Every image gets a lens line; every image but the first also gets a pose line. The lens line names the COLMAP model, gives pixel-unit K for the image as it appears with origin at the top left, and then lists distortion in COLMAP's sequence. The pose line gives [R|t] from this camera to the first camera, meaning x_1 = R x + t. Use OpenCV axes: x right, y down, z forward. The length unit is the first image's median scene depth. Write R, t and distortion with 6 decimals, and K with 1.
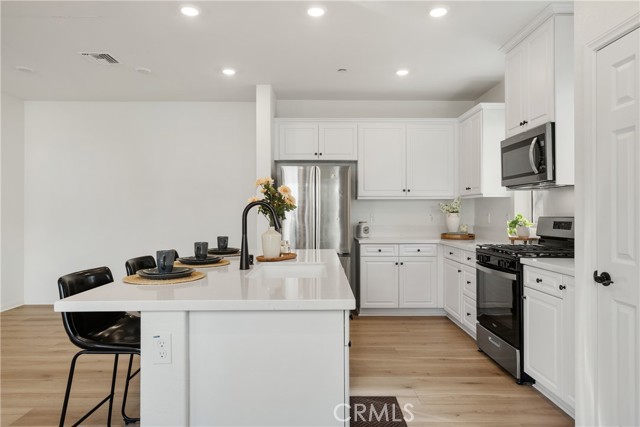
lens RADIAL K [[413.6, 0, 320.0], [0, 413.6, 213.5], [0, 0, 1]] dist [0.005161, 0.000620]
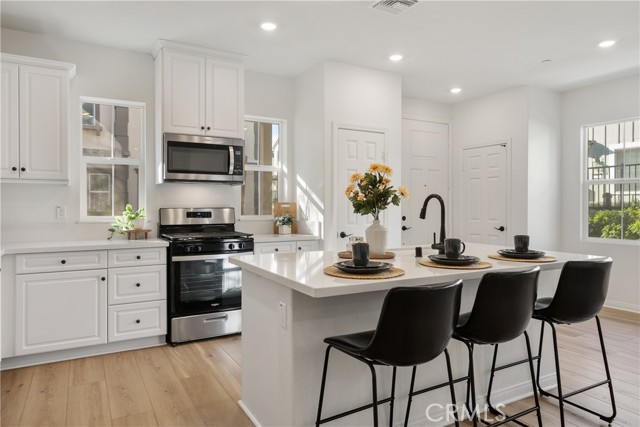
lens RADIAL K [[422.7, 0, 320.6], [0, 422.7, 210.8], [0, 0, 1]] dist [0.001601, 0.000594]
pose [[-0.494541, -0.010431, 0.869092, -0.547445], [0.001872, 0.999913, 0.013066, 0.000331], [-0.869152, 0.008089, -0.494479, 1.005750]]
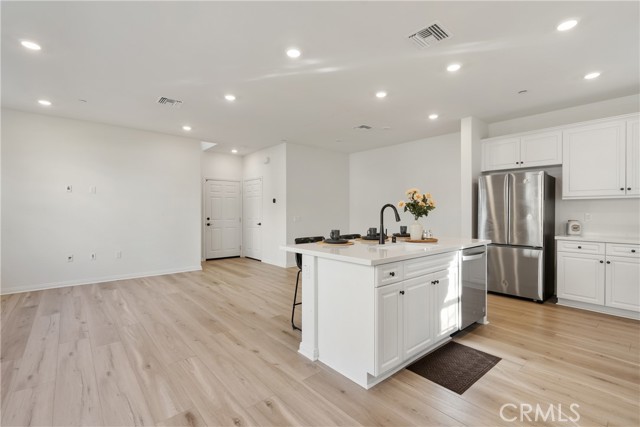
lens RADIAL K [[292.5, 0, 320.0], [0, 292.5, 213.5], [0, 0, 1]] dist [0.000567, 0.000344]
pose [[0.648255, 0.006844, -0.761393, 0.315537], [-0.004007, 0.999976, 0.005576, 0.001550], [0.761413, -0.000564, 0.648267, 0.007299]]
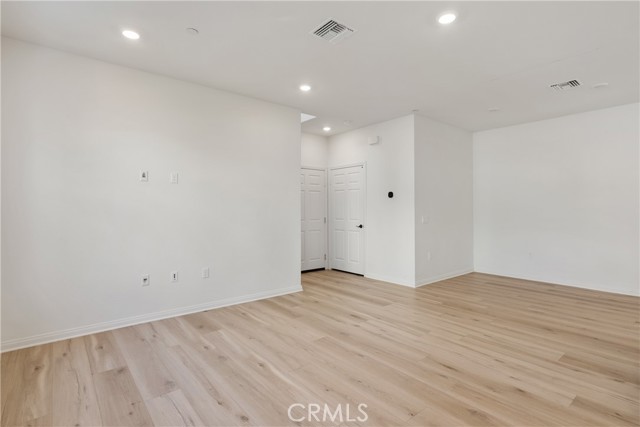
lens RADIAL K [[318.1, 0, 320.4], [0, 318.1, 209.0], [0, 0, 1]] dist [0.000695, 0.000138]
pose [[0.636958, 0.000943, -0.770898, -0.233225], [-0.002088, 0.999998, -0.000502, 0.000035], [0.770895, 0.001929, 0.636959, -0.164374]]
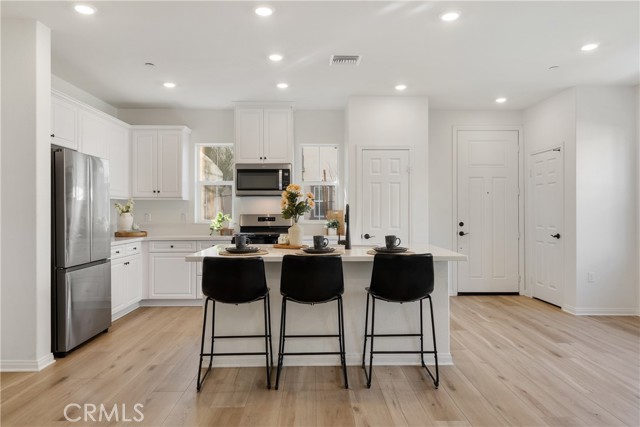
lens RADIAL K [[422.7, 0, 320.6], [0, 422.7, 210.8], [0, 0, 1]] dist [0.001601, 0.000594]
pose [[-0.013111, 0.004152, 0.999905, -0.931434], [0.004088, 0.999983, -0.004098, 0.001075], [-0.999906, 0.004034, -0.013128, 0.606522]]
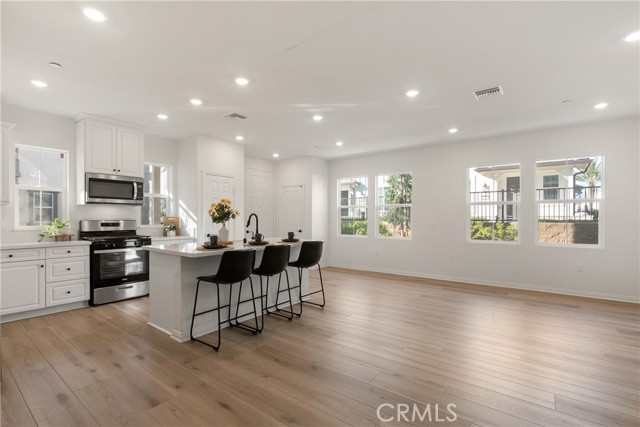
lens RADIAL K [[298.9, 0, 321.1], [0, 298.9, 220.0], [0, 0, 1]] dist [0.001311, 0.000150]
pose [[-0.793524, -0.004004, 0.608525, -0.823523], [0.000571, 0.999973, 0.007324, -0.002173], [-0.608538, 0.006159, -0.793501, 1.162266]]
